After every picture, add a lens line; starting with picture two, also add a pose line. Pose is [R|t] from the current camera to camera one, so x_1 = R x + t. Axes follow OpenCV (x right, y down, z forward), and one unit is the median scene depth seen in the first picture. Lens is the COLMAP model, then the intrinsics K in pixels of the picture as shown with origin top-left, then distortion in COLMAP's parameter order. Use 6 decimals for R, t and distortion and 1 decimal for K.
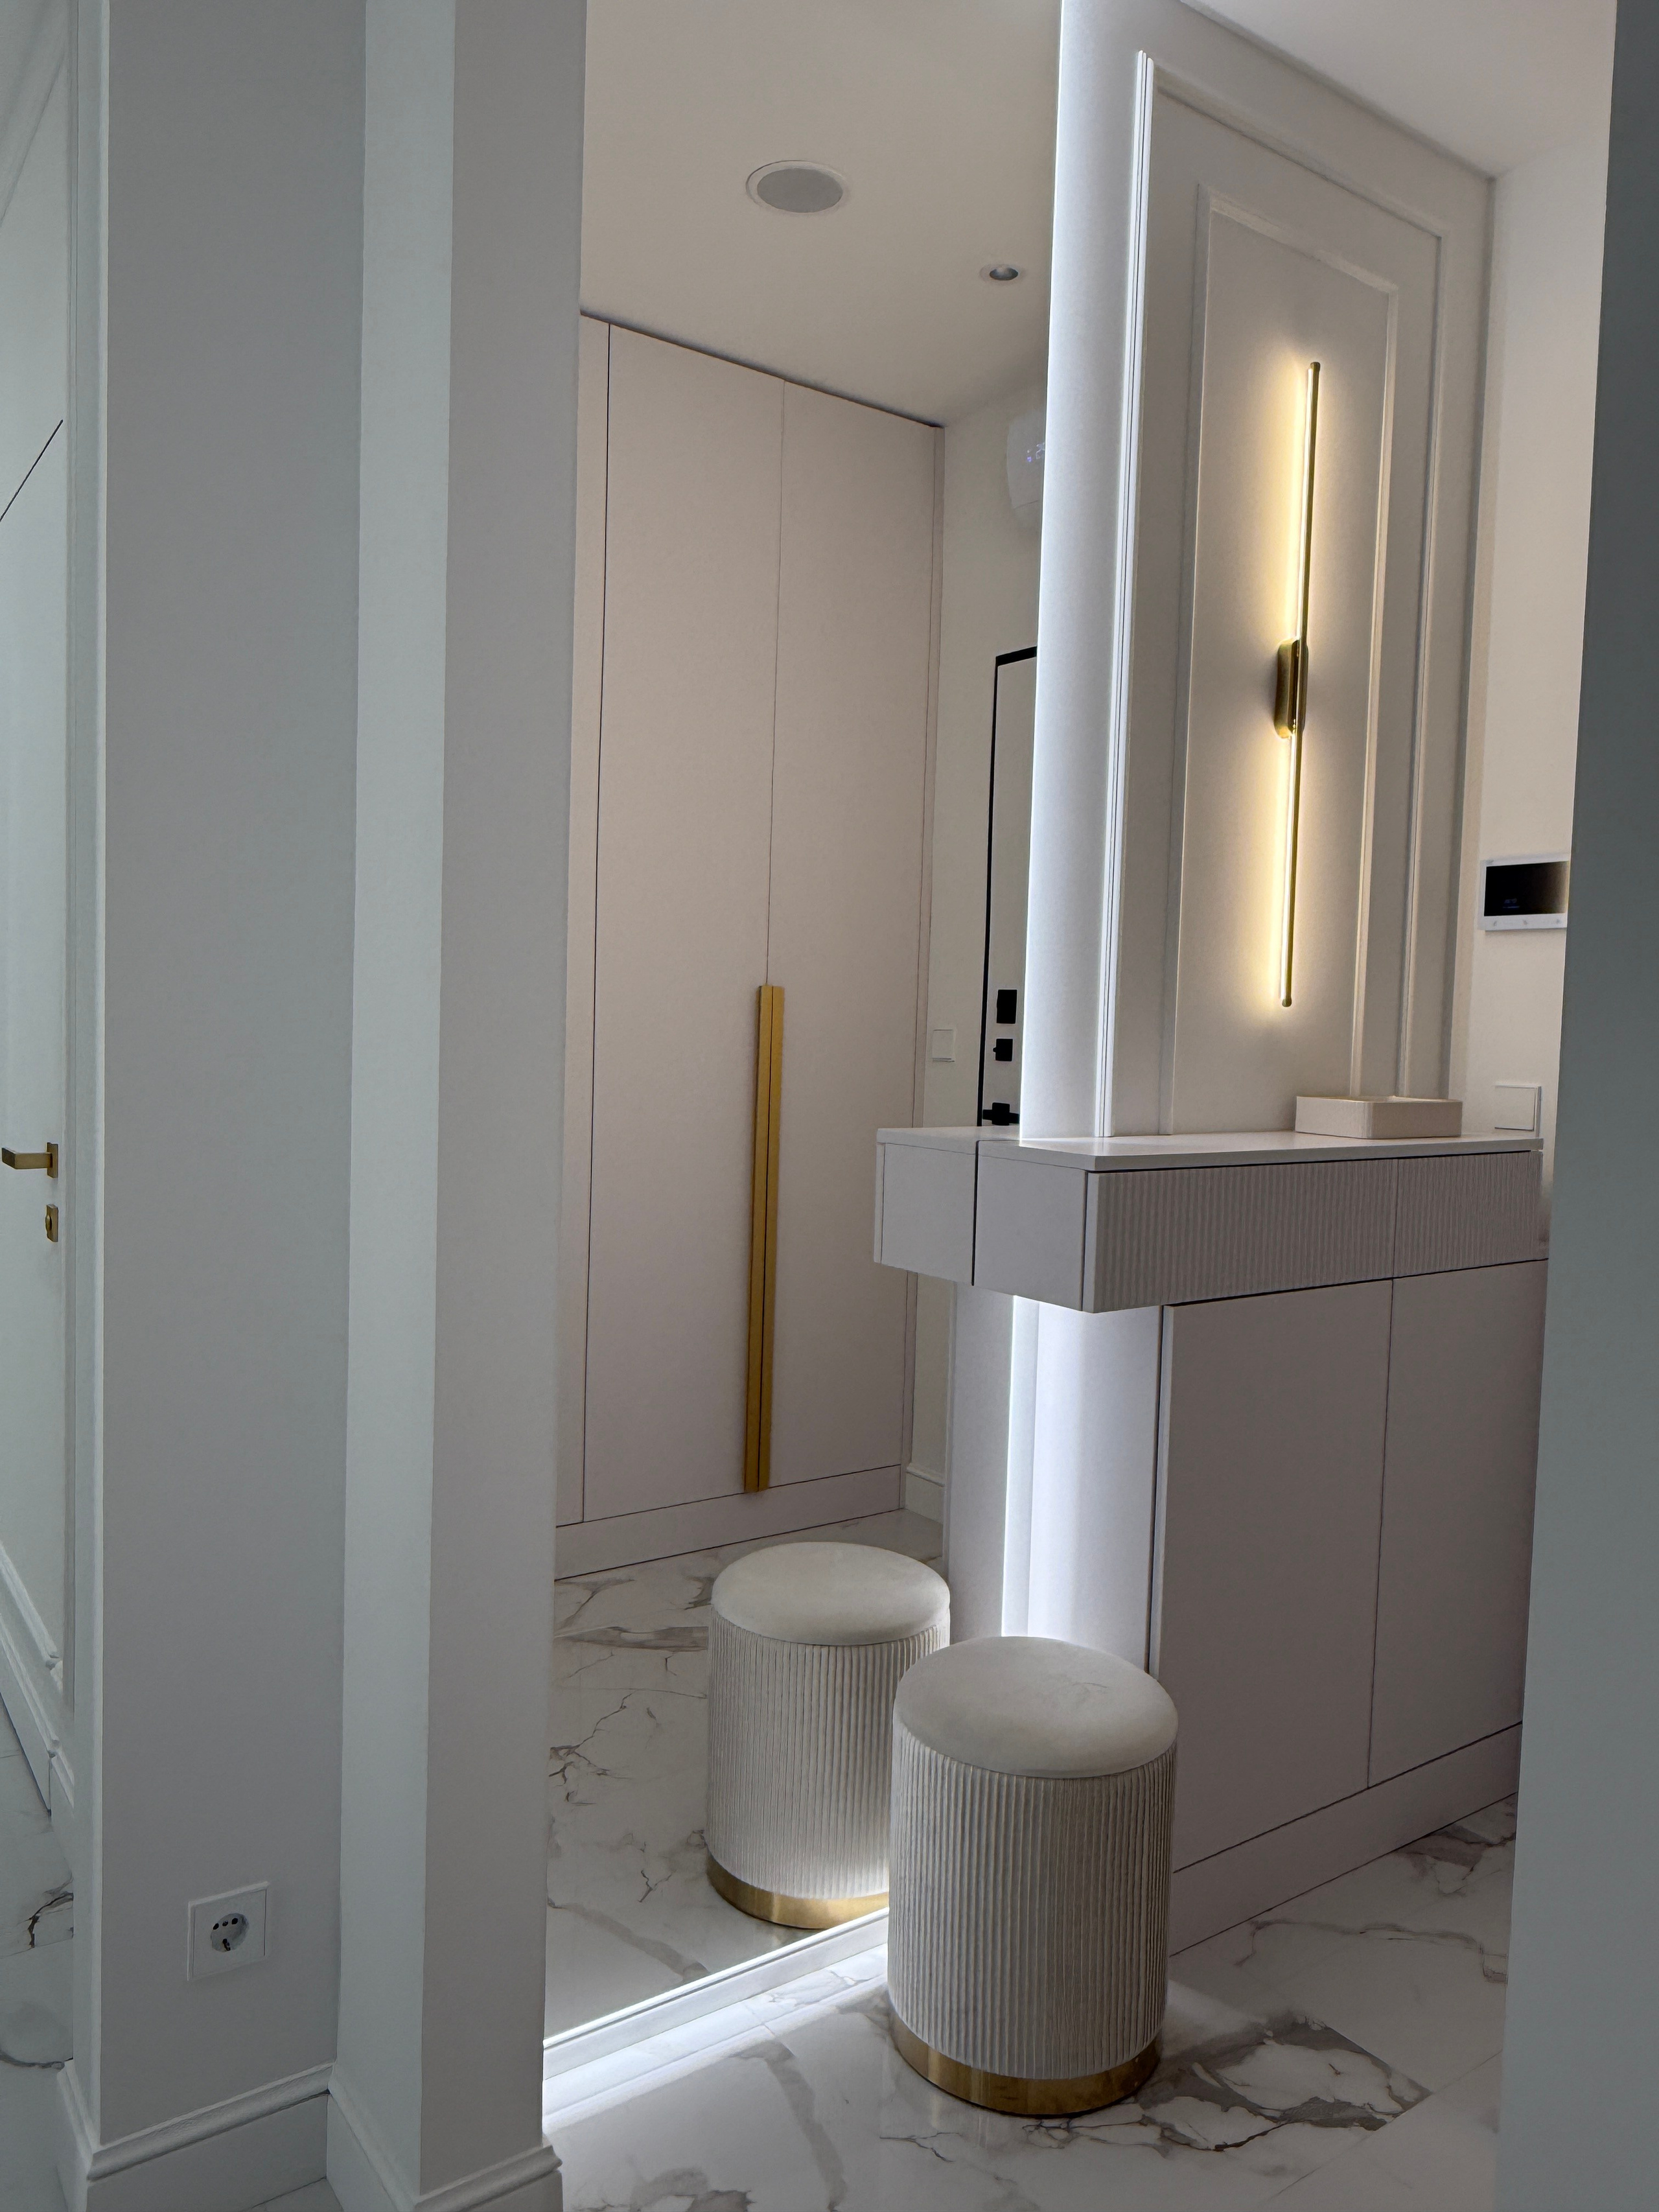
lens RADIAL K [[1558.2, 0, 827.7], [0, 1558.2, 1096.7], [0, 0, 1]] dist [0.003771, 0.001930]
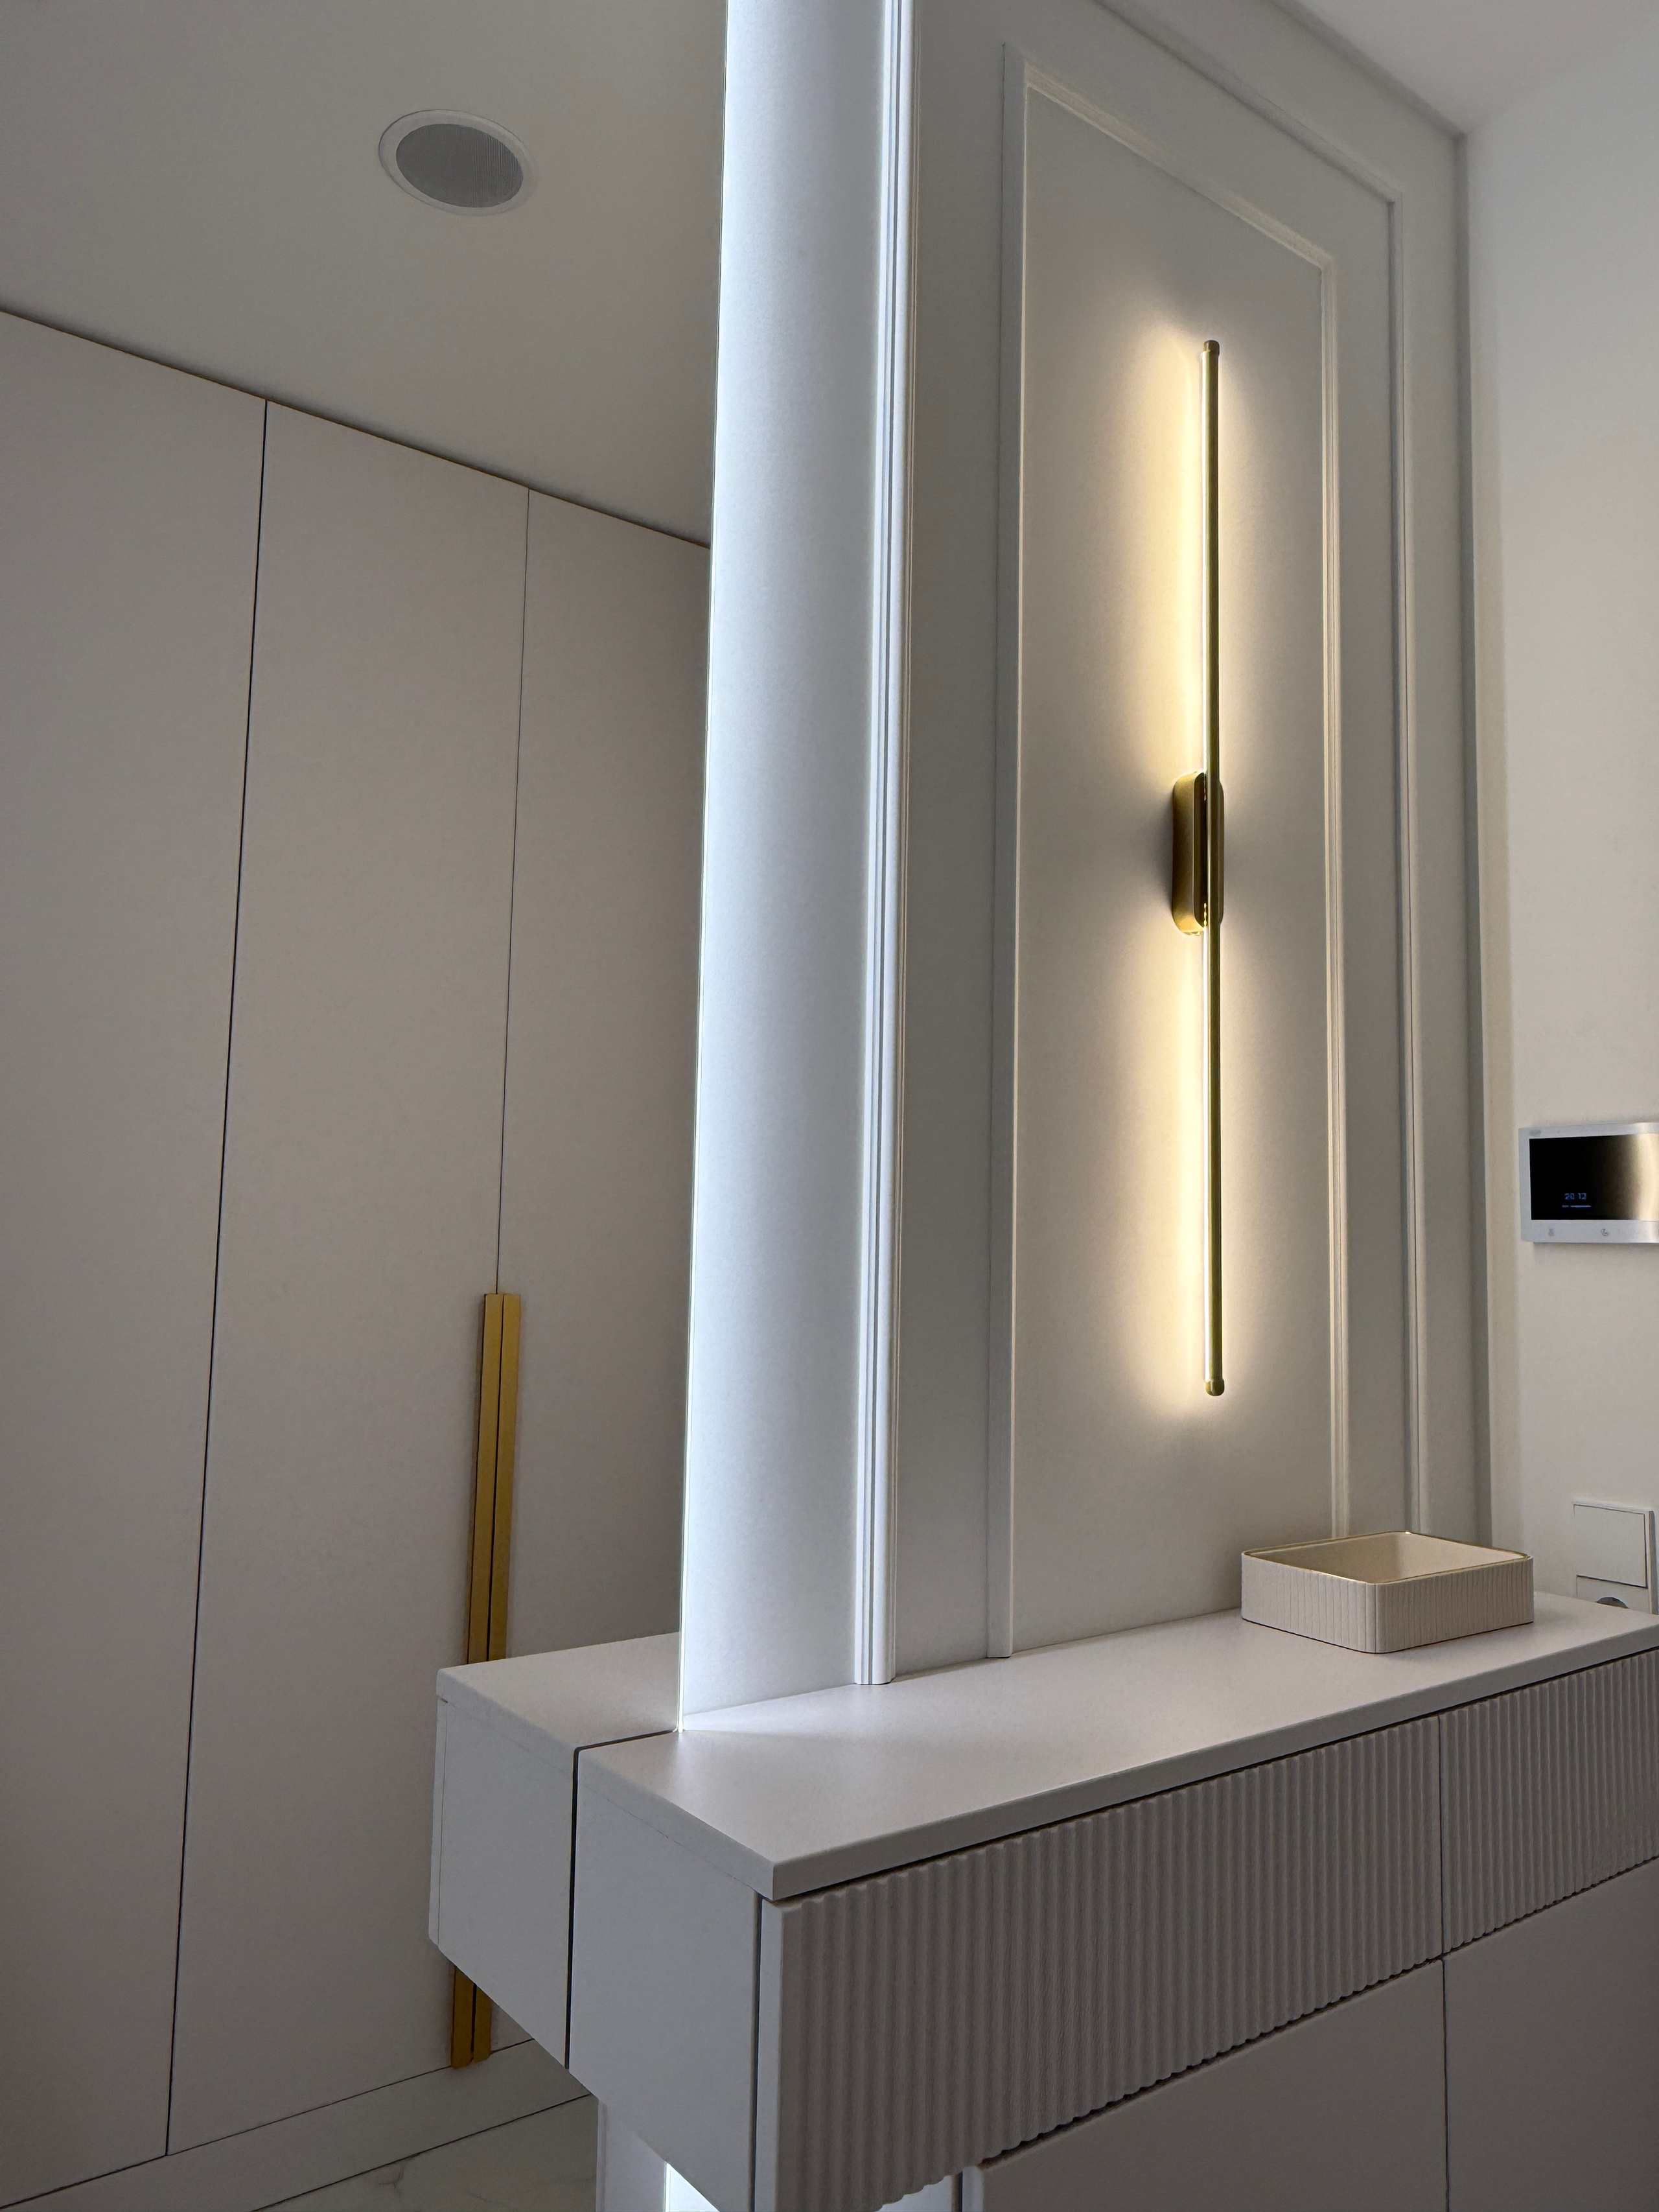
lens RADIAL K [[1558.2, 0, 827.7], [0, 1558.2, 1096.7], [0, 0, 1]] dist [0.003771, 0.001930]
pose [[0.999603, -0.008378, 0.026894, 0.139231], [0.012082, 0.989984, -0.140664, -0.087786], [-0.025446, 0.140933, 0.989692, 0.427139]]
